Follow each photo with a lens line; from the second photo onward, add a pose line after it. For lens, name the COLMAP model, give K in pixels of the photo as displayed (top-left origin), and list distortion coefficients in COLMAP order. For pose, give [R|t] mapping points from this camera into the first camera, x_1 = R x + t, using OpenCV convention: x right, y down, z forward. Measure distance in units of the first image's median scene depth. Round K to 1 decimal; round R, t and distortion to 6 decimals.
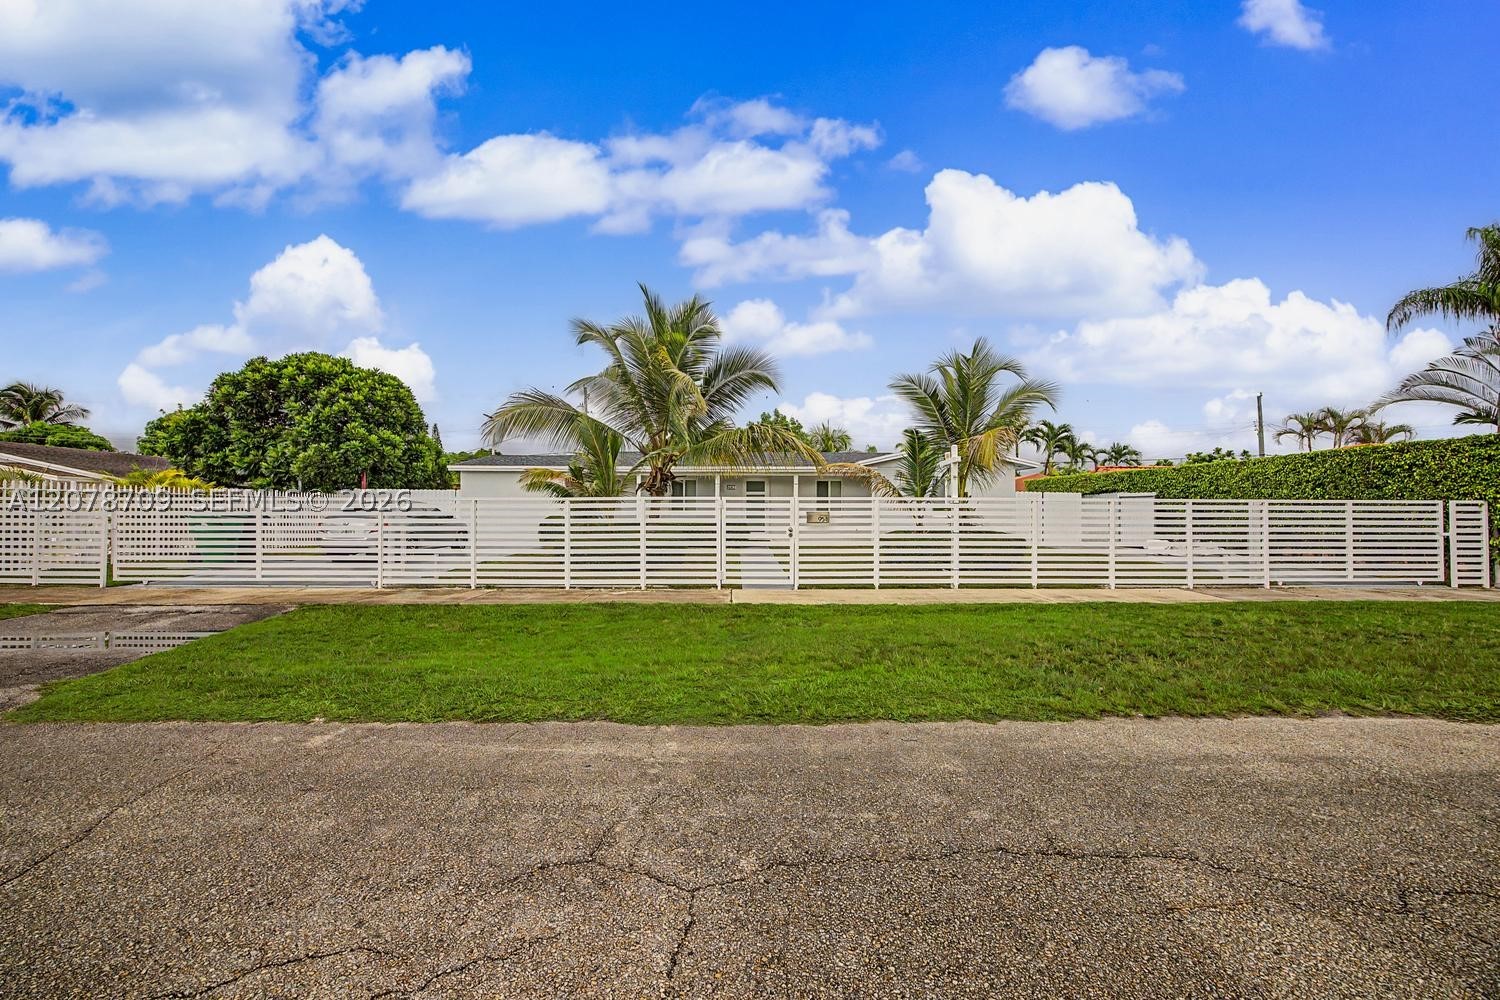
lens RADIAL K [[595.2, 0, 753.2], [0, 595.2, 506.4], [0, 0, 1]] dist [-0.000254, -0.000006]
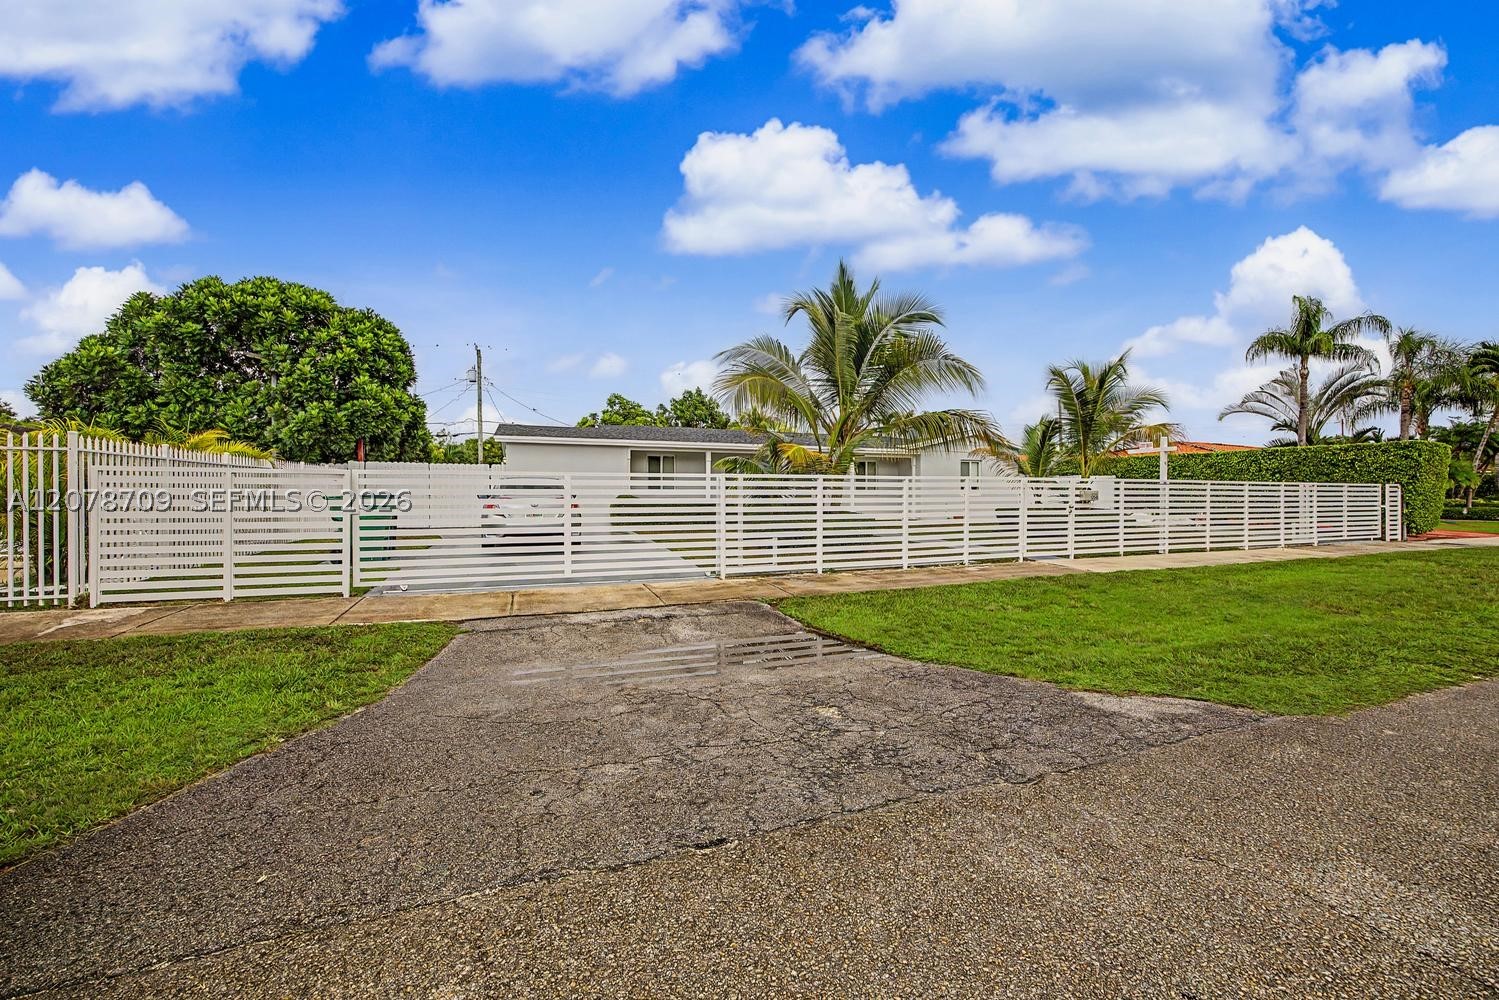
lens RADIAL K [[594.8, 0, 754.1], [0, 594.8, 504.7], [0, 0, 1]] dist [-0.000254, -0.000006]
pose [[0.933544, -0.008950, 0.358352, -0.713062], [-0.004707, 0.999296, 0.037219, -0.005218], [-0.358432, -0.036432, 0.932845, 0.116153]]
